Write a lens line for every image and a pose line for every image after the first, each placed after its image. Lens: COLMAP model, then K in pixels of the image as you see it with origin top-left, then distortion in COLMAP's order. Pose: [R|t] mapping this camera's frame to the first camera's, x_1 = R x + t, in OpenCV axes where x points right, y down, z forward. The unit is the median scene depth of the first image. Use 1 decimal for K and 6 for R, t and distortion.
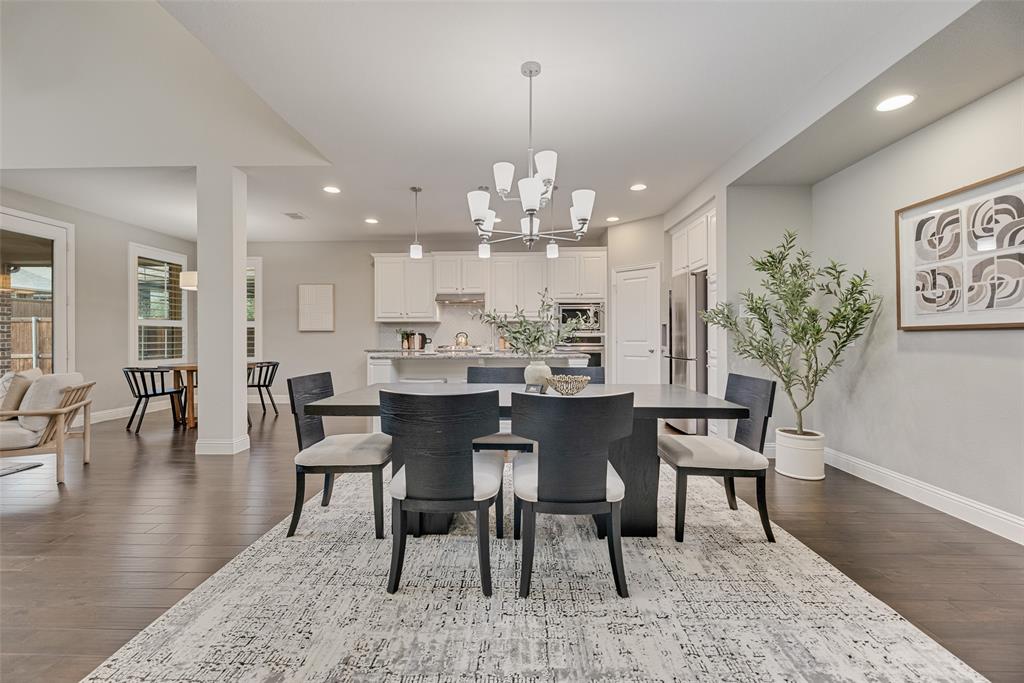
lens RADIAL K [[419.7, 0, 513.8], [0, 419.7, 335.2], [0, 0, 1]] dist [-0.000531, -0.000155]
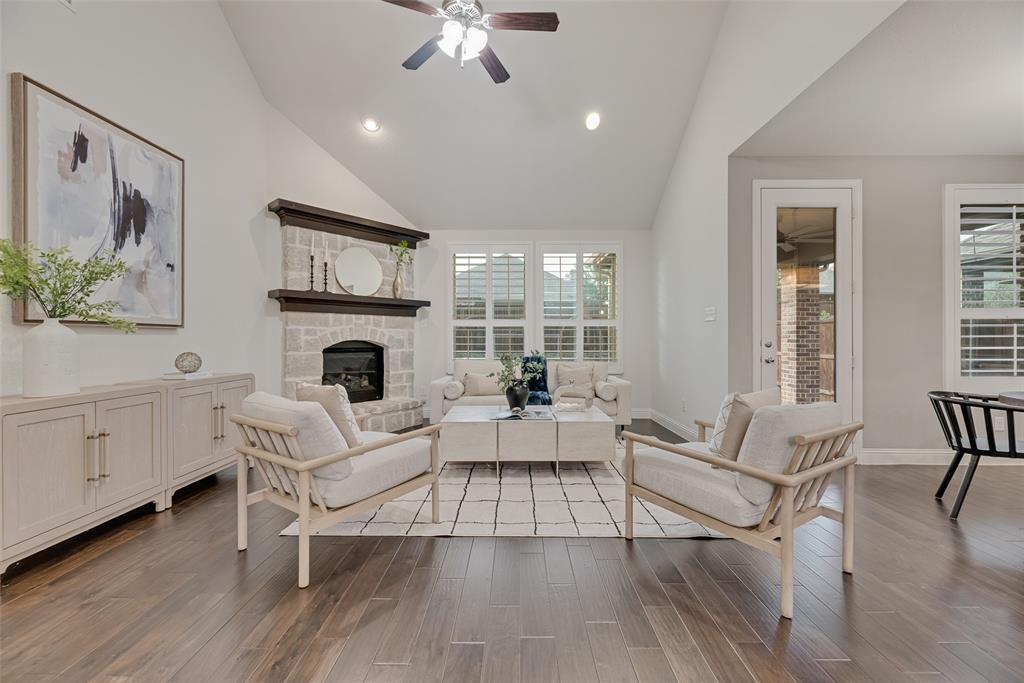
lens RADIAL K [[416.4, 0, 513.2], [0, 416.4, 340.3], [0, 0, 1]] dist [-0.001701, 0.000030]
pose [[0.010080, 0.006053, -0.999931, -0.308597], [0.005795, 0.999965, 0.006112, 0.000522], [0.999932, -0.005857, 0.010044, 0.356353]]
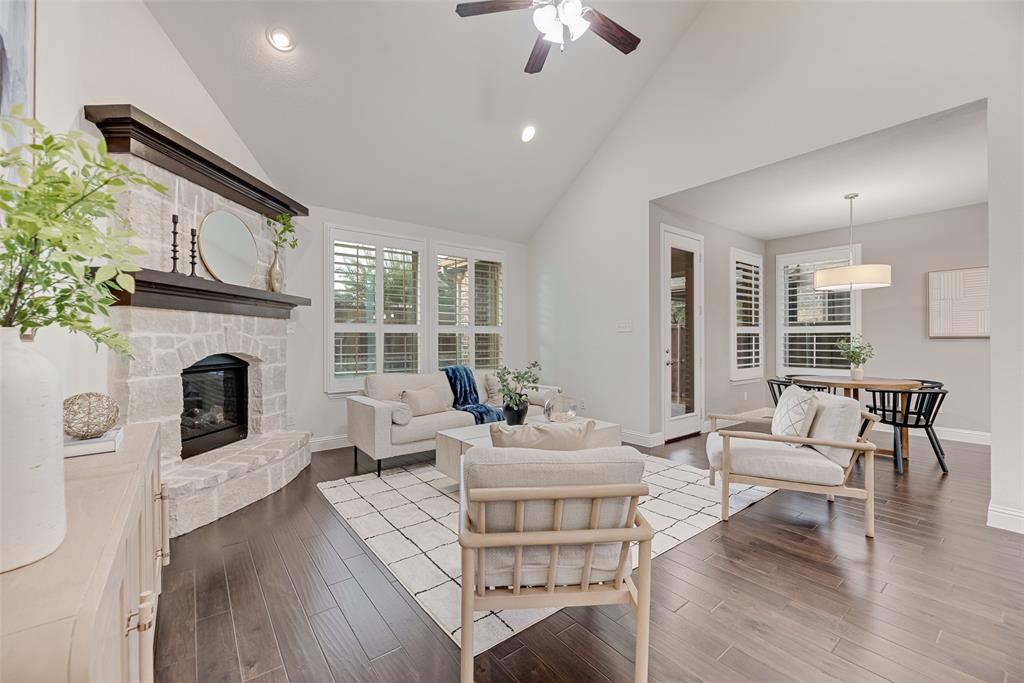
lens RADIAL K [[416.4, 0, 513.2], [0, 416.4, 340.3], [0, 0, 1]] dist [-0.001701, 0.000030]
pose [[0.630873, 0.002319, -0.775883, -0.488071], [0.005188, 0.999961, 0.007207, -0.015817], [0.775869, -0.008572, 0.630836, -0.010057]]
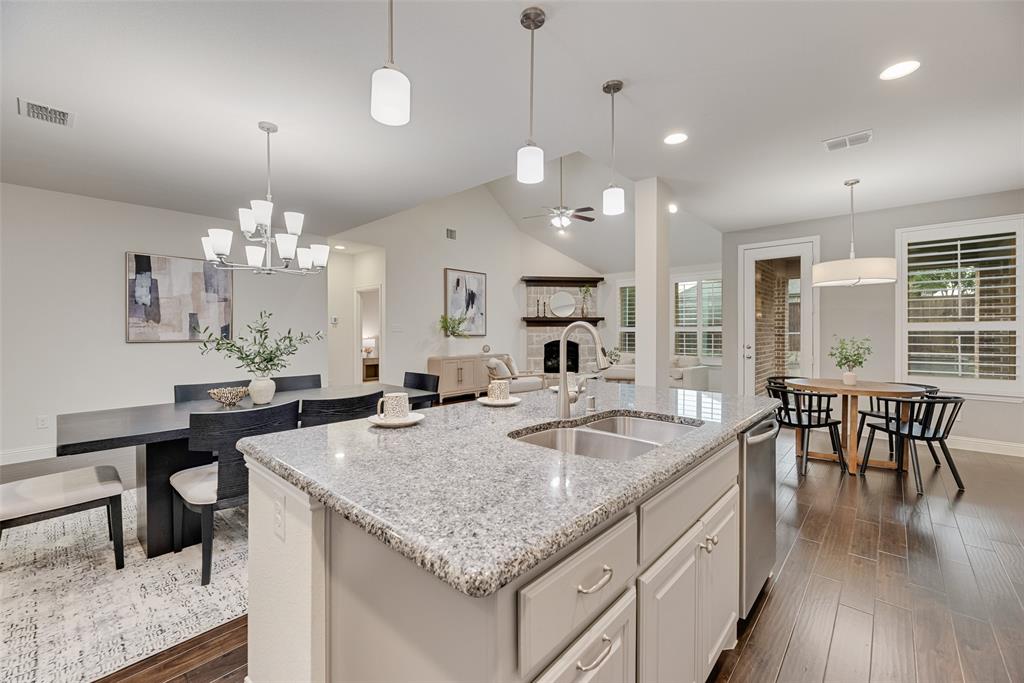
lens RADIAL K [[419.7, 0, 513.8], [0, 419.7, 335.2], [0, 0, 1]] dist [-0.000531, -0.000155]
pose [[-0.654550, 0.006725, -0.755989, 0.208114], [0.006198, 0.999975, 0.003529, -0.022490], [0.755994, -0.002376, -0.654575, 0.986336]]
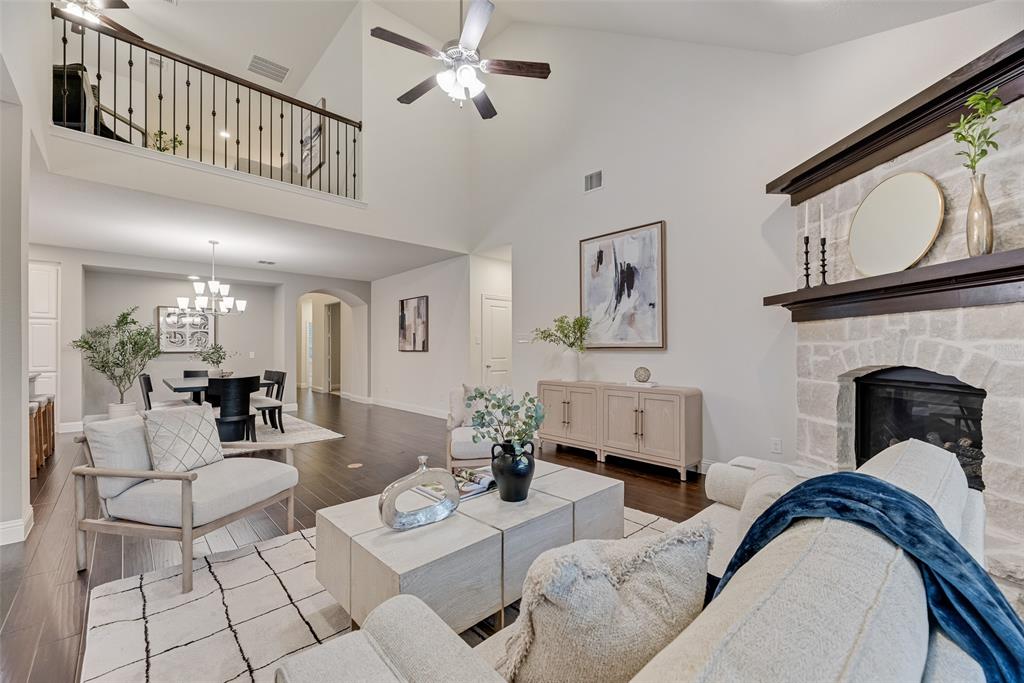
lens RADIAL K [[414.7, 0, 513.9], [0, 414.7, 346.9], [0, 0, 1]] dist [-0.001214, 0.000047]
pose [[-0.700550, 0.007403, 0.713565, -1.199221], [0.000144, 0.999948, -0.010232, -0.011307], [-0.713603, -0.007066, -0.700515, 0.613746]]
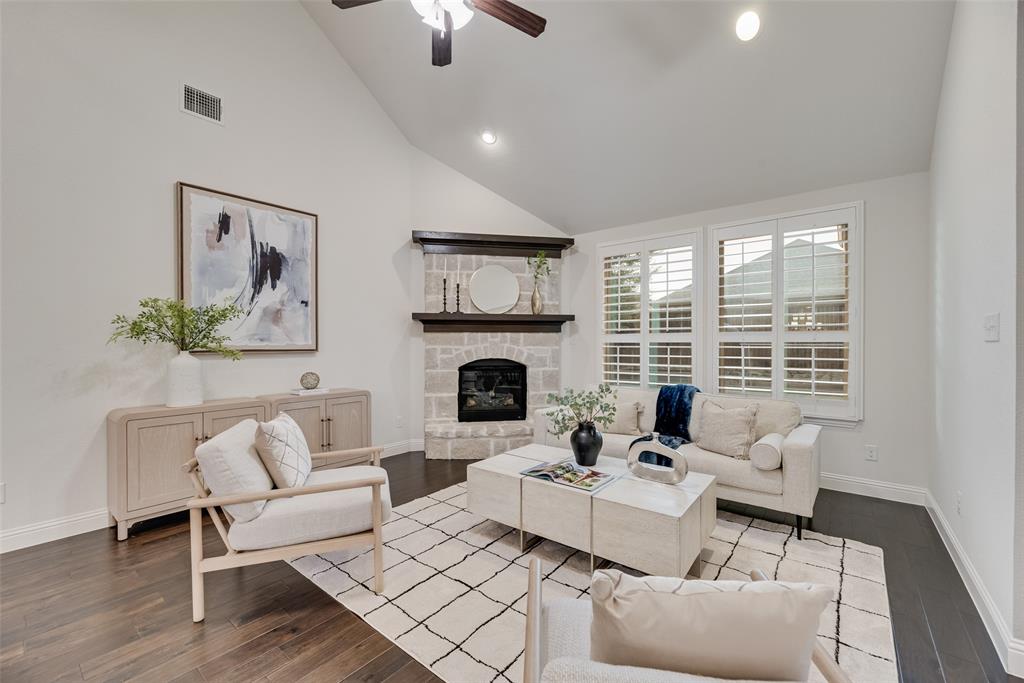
lens RADIAL K [[414.7, 0, 513.9], [0, 414.7, 346.9], [0, 0, 1]] dist [-0.001214, 0.000047]
pose [[-0.606808, 0.008646, -0.794802, -0.521515], [0.005567, 0.999963, 0.006627, -0.025468], [0.794829, -0.000404, -0.606833, 0.592279]]
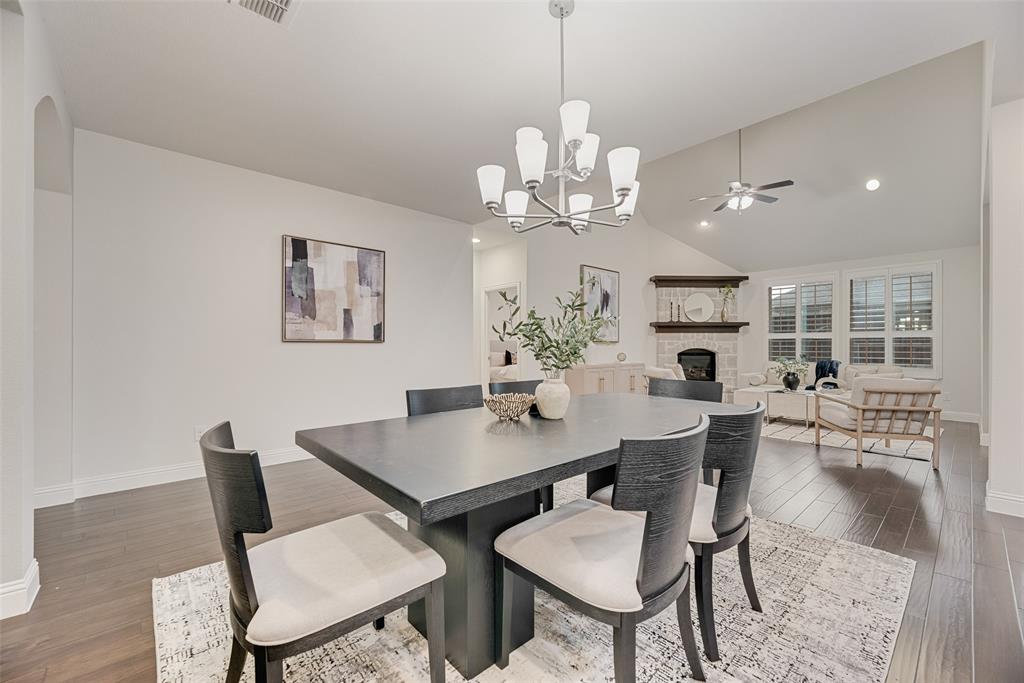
lens RADIAL K [[414.7, 0, 513.9], [0, 414.7, 346.9], [0, 0, 1]] dist [-0.001214, 0.000047]
pose [[-0.726273, -0.000497, -0.687407, 0.276905], [0.003921, 0.999980, -0.004865, 0.003317], [0.687396, -0.006229, -0.726256, 0.648366]]
